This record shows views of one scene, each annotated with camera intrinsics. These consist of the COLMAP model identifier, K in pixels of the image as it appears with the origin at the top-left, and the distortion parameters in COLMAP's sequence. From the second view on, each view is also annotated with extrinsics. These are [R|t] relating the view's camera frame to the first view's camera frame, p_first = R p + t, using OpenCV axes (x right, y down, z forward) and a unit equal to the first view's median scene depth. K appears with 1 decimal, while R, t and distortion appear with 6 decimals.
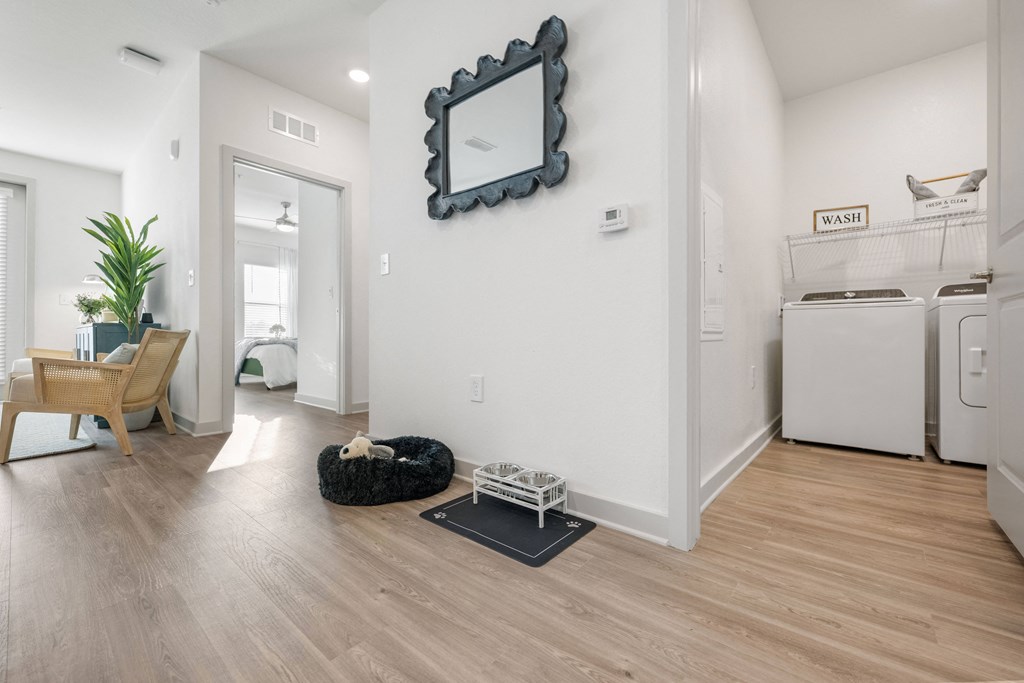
lens RADIAL K [[418.4, 0, 512.0], [0, 418.4, 341.5], [0, 0, 1]] dist [-0.000794, -0.000069]
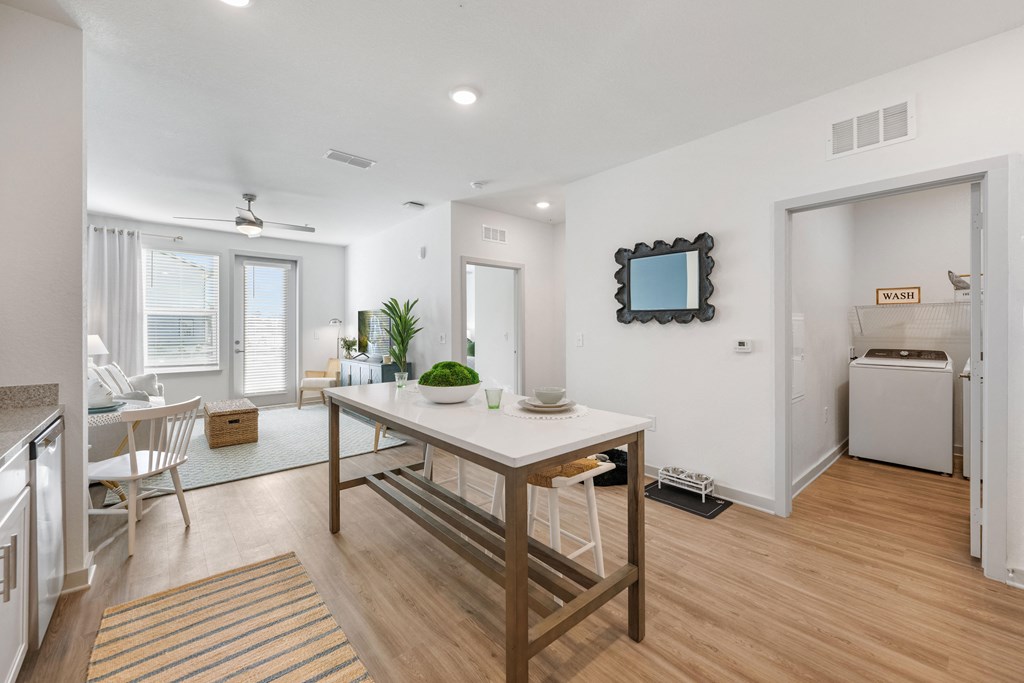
lens RADIAL K [[407.5, 0, 512.6], [0, 407.5, 332.1], [0, 0, 1]] dist [0.000023, 0.000114]
pose [[0.988780, -0.000770, -0.149378, -0.426860], [0.001027, 0.999998, 0.001640, -0.289926], [0.149376, -0.001775, 0.988779, -0.827201]]
